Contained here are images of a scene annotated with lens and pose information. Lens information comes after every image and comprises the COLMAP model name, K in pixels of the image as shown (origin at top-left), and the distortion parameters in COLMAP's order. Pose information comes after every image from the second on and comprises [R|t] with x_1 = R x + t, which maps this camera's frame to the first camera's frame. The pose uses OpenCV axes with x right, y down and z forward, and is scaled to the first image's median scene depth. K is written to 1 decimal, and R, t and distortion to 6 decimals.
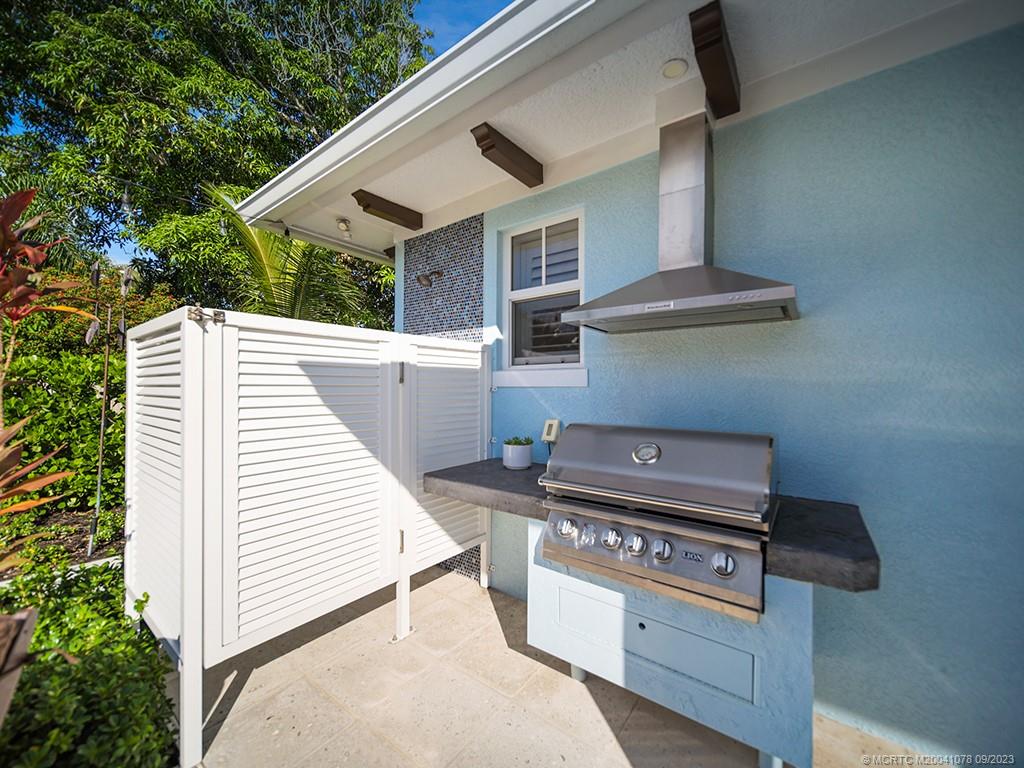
lens RADIAL K [[402.1, 0, 515.6], [0, 402.1, 387.4], [0, 0, 1]] dist [0.000433, 0.000101]
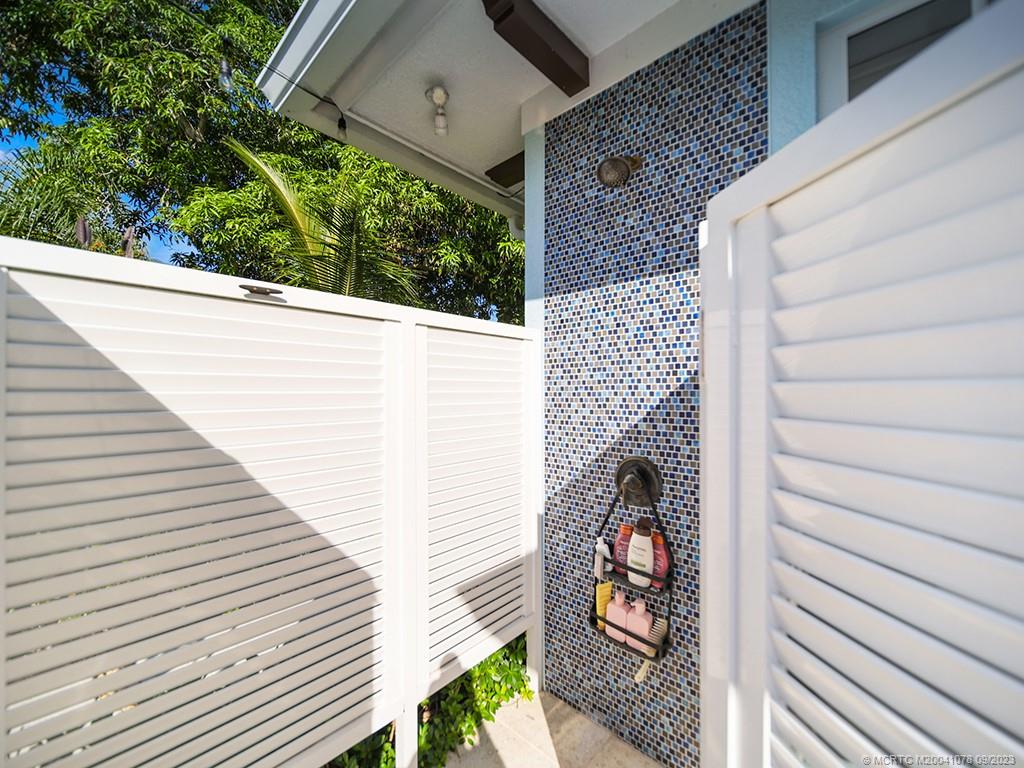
lens RADIAL K [[413.6, 0, 512.0], [0, 413.6, 384.0], [0, 0, 1]] dist [0.001067, 0.000160]
pose [[0.994686, -0.010642, -0.102405, -0.132471], [0.009735, 0.999909, -0.009348, -0.001774], [0.102496, 0.008301, 0.994699, 0.215449]]
